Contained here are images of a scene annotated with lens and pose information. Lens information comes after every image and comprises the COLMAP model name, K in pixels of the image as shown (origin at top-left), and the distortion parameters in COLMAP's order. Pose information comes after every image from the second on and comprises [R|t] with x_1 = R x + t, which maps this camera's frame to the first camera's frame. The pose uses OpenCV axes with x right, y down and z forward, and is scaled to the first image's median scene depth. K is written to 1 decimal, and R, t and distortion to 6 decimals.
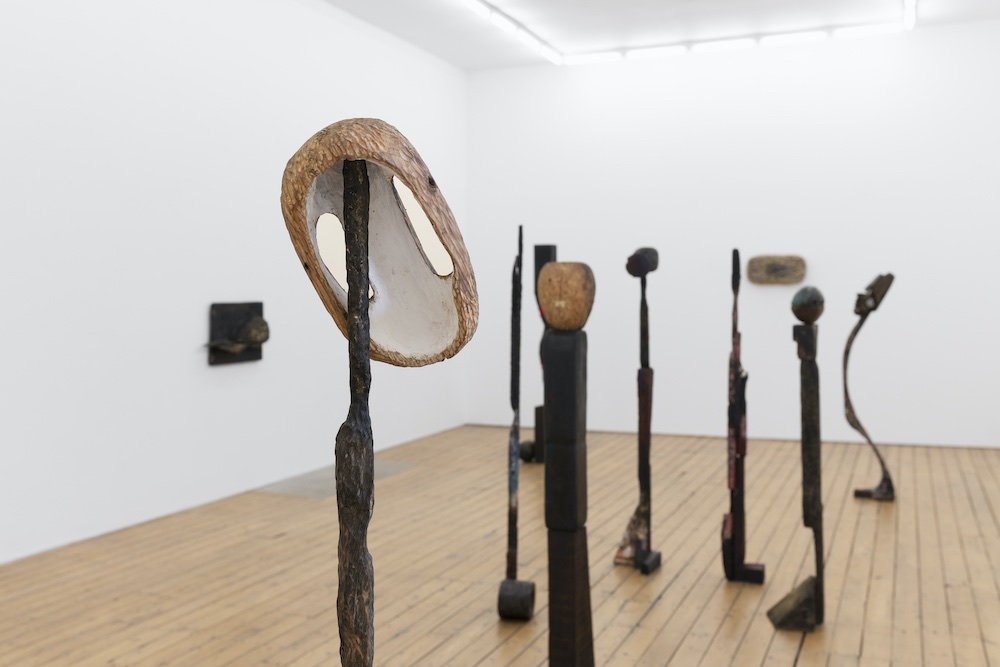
lens RADIAL K [[990.6, 0, 497.5], [0, 990.6, 329.0], [0, 0, 1]] dist [0.007342, -0.005729]
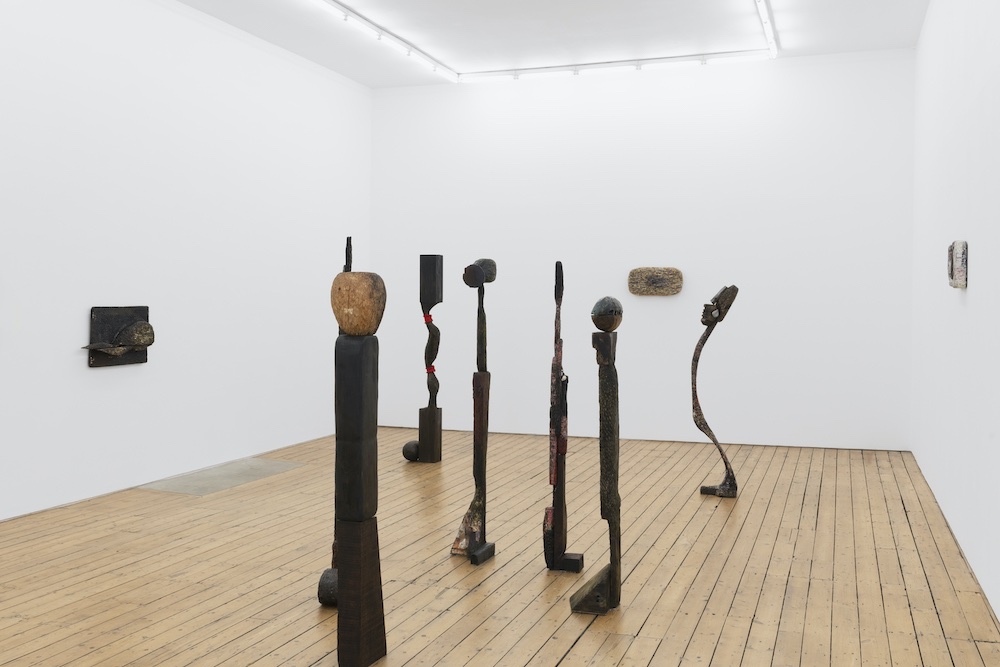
lens RADIAL K [[958.3, 0, 500.0], [0, 958.3, 333.5], [0, 0, 1]] dist [0.005846, -0.011911]
pose [[0.998634, 0.008794, 0.051511, 0.117336], [-0.008678, 0.999959, -0.002472, 0.000270], [-0.051531, 0.002022, 0.998669, -0.036550]]
